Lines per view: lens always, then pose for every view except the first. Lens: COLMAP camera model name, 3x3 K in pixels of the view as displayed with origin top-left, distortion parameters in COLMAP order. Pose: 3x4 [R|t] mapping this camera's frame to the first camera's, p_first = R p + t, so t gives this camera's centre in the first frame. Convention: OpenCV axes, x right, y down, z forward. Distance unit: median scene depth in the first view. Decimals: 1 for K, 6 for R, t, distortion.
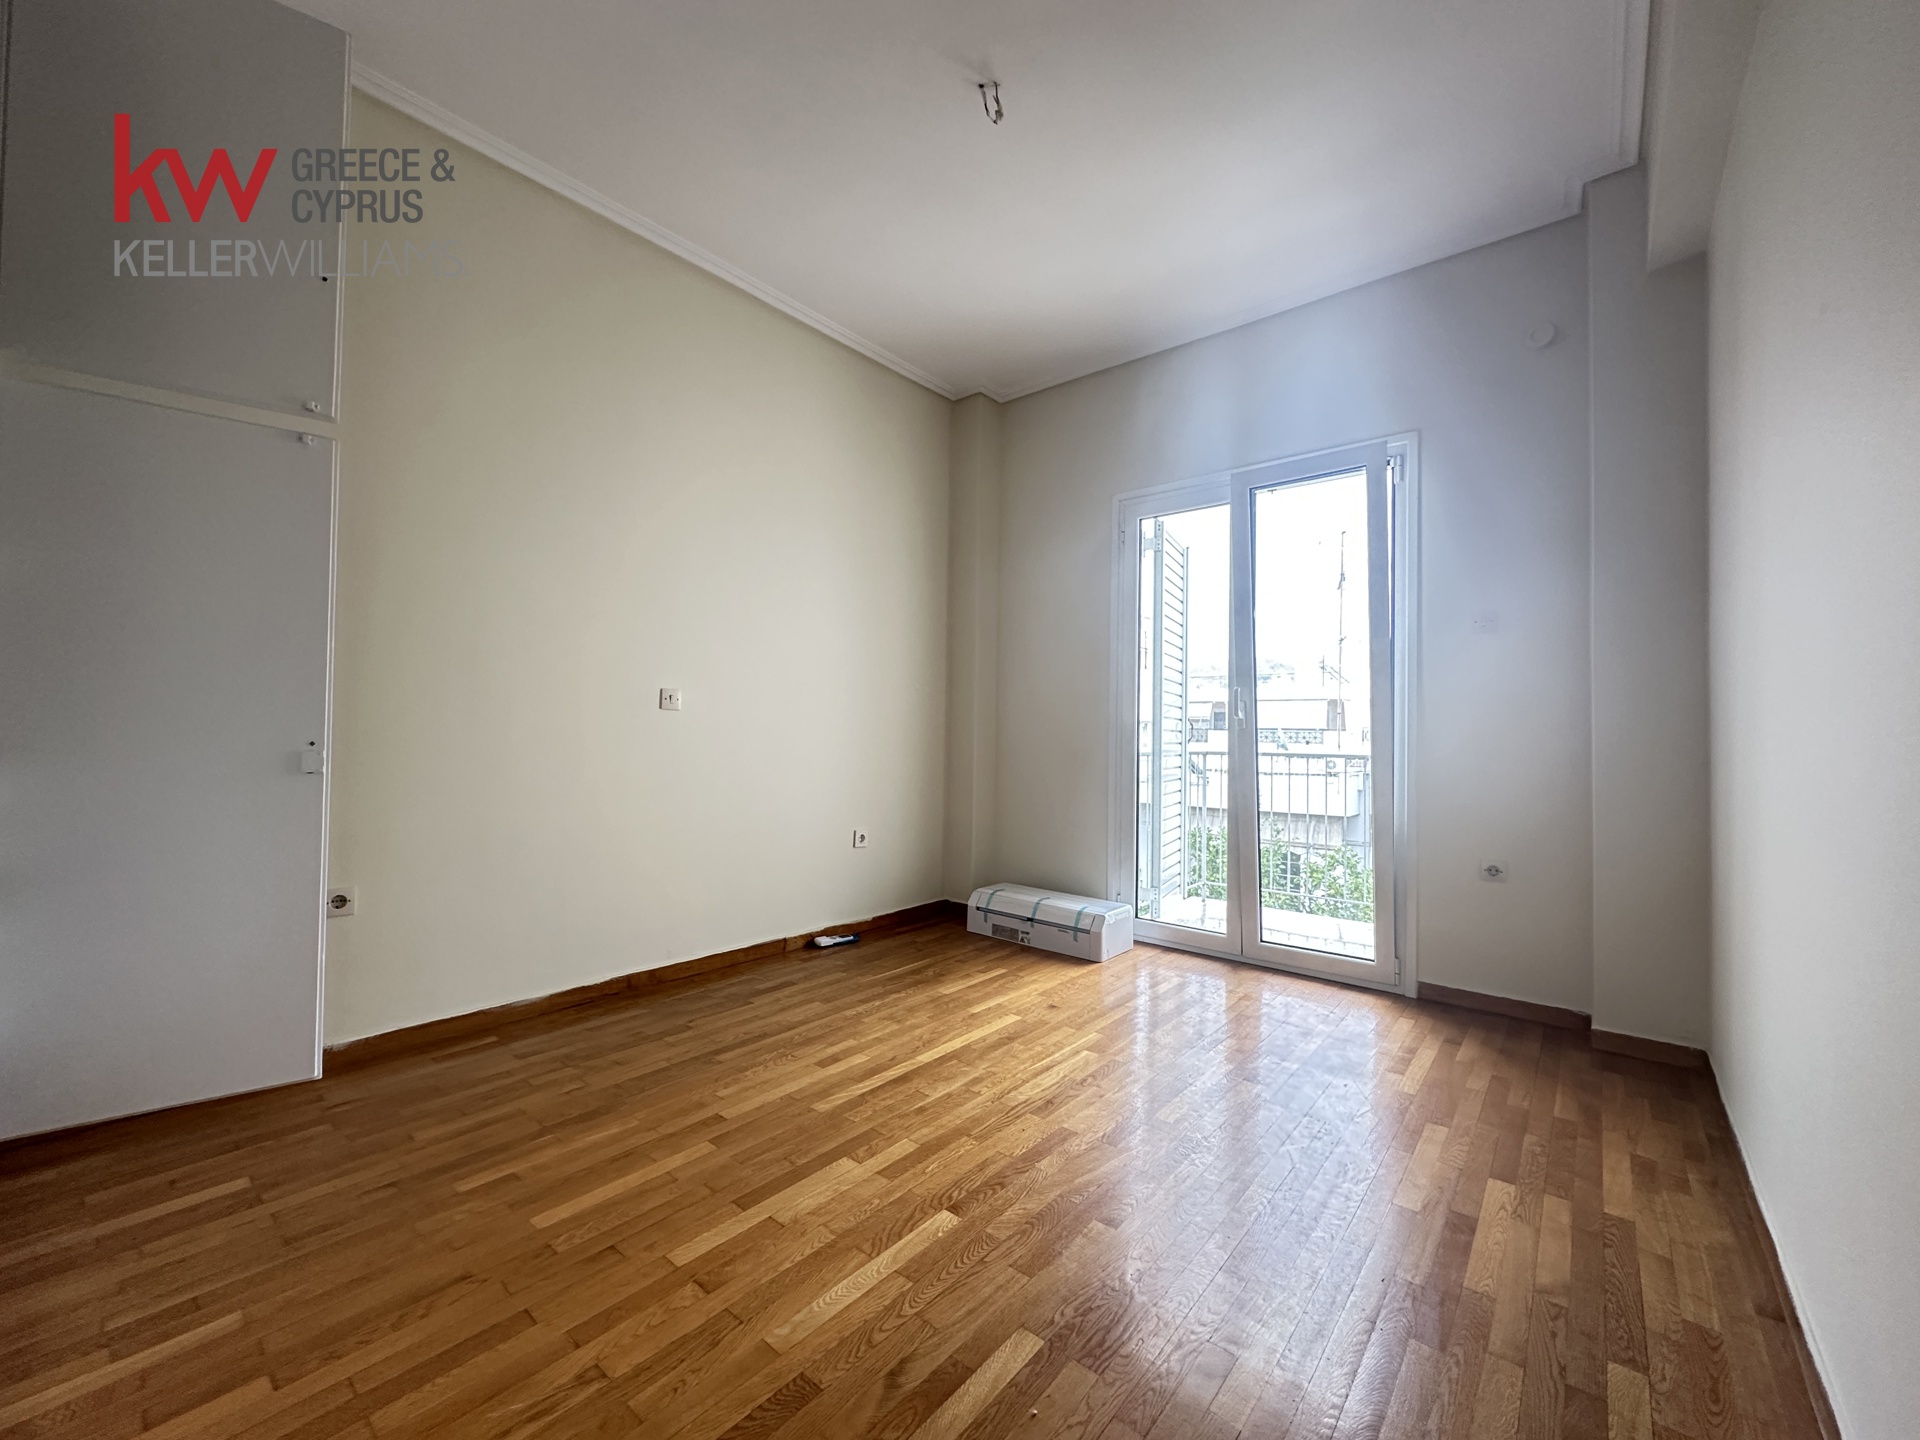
lens RADIAL K [[765.9, 0, 958.0], [0, 765.9, 718.5], [0, 0, 1]] dist [-0.002216, 0.000267]
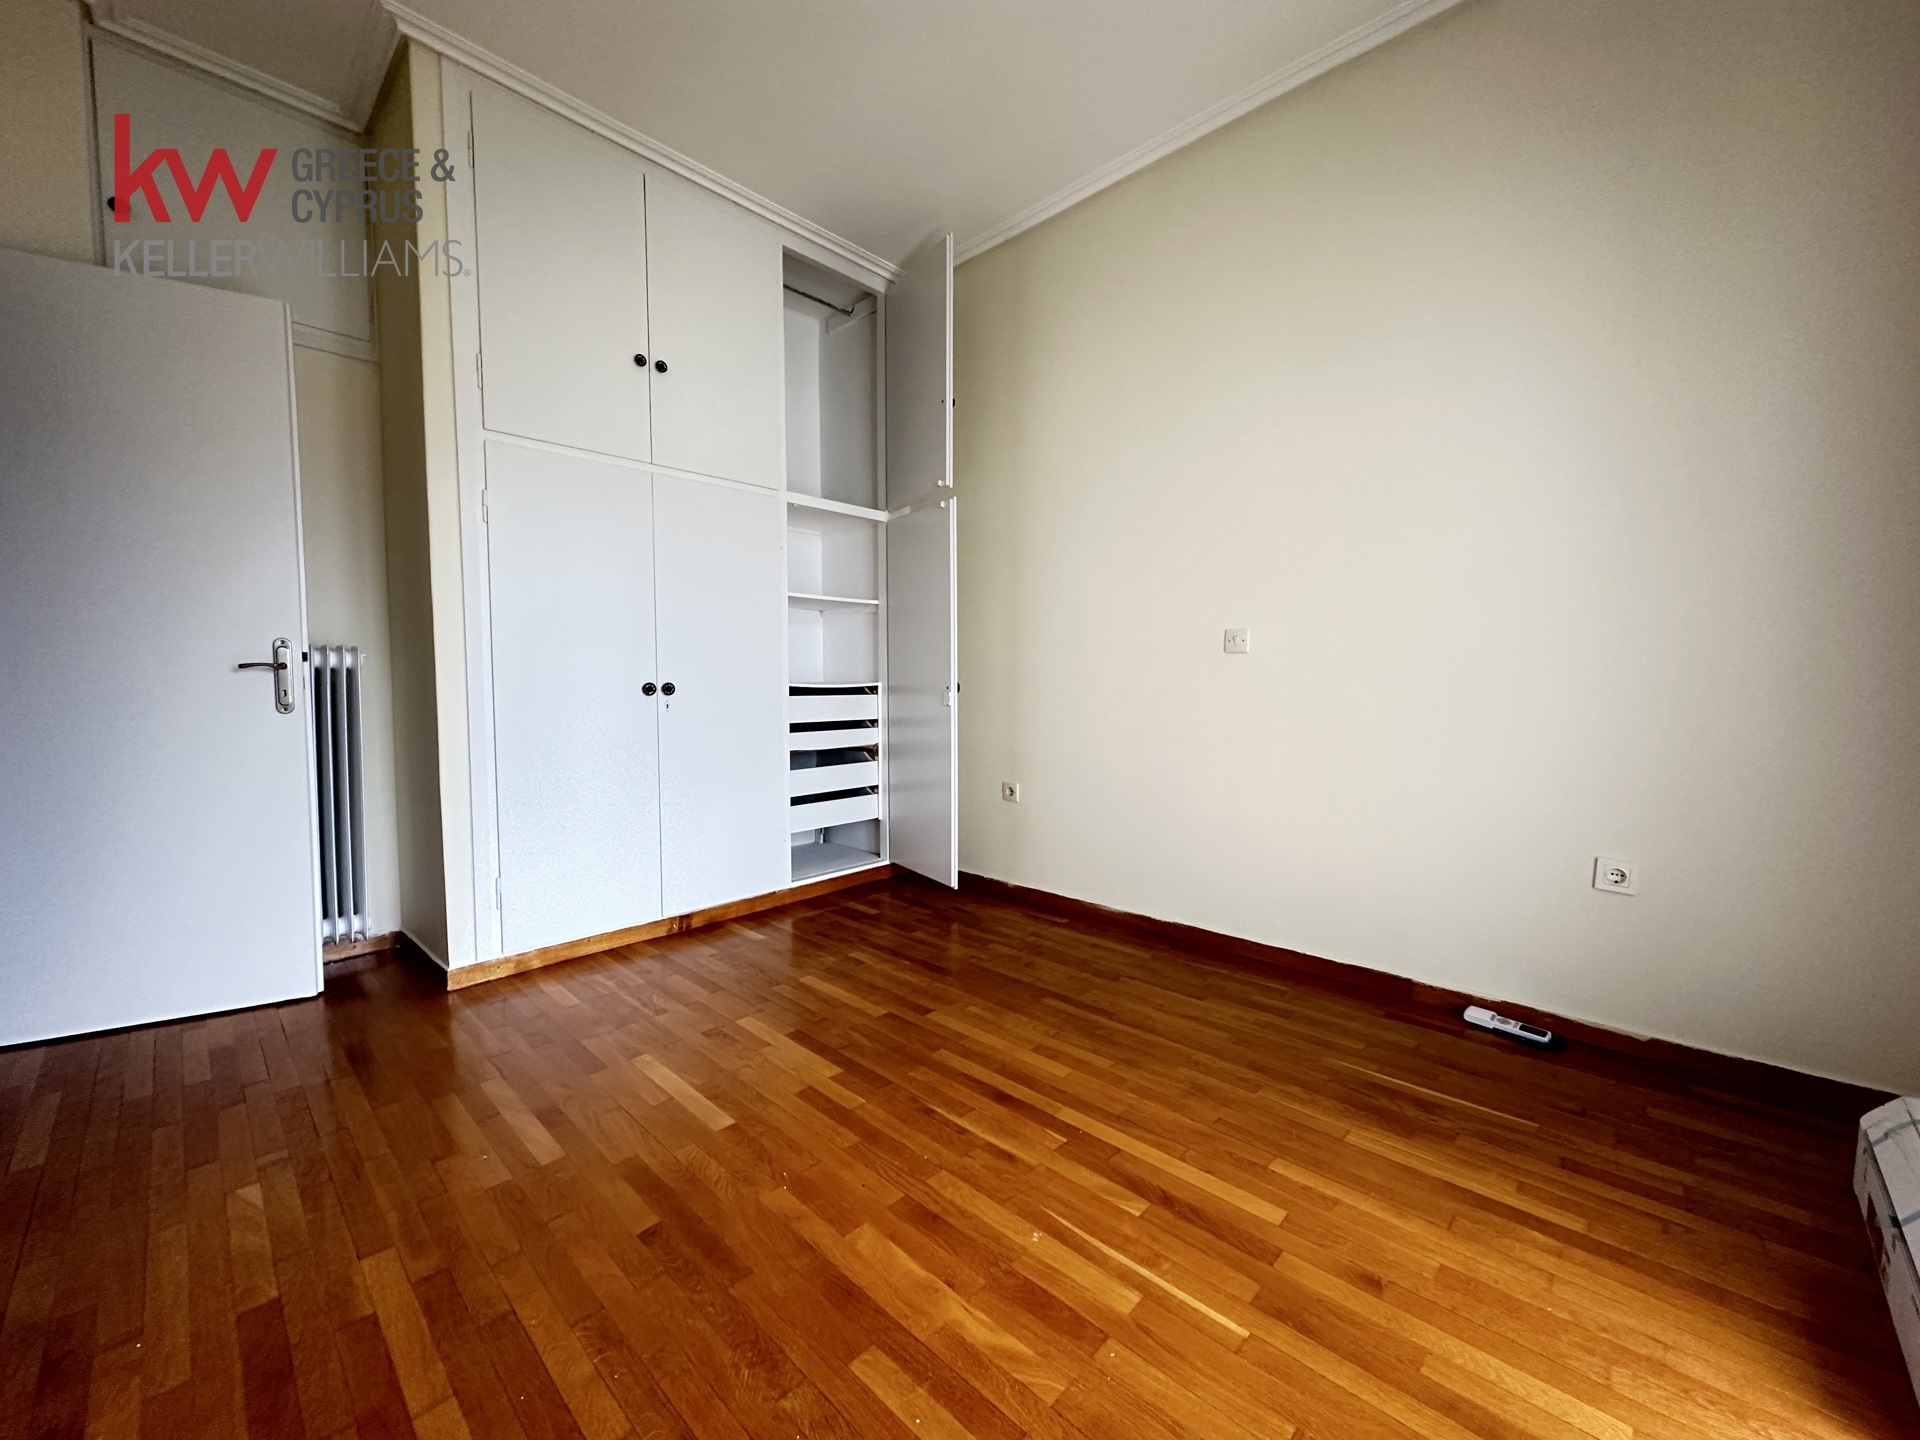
lens RADIAL K [[765.9, 0, 958.0], [0, 765.9, 718.5], [0, 0, 1]] dist [-0.002216, 0.000267]
pose [[-0.064518, 0.039685, -0.997127, 0.640448], [0.019380, 0.999070, 0.038509, 0.029099], [0.997728, -0.016840, -0.065227, 0.886863]]
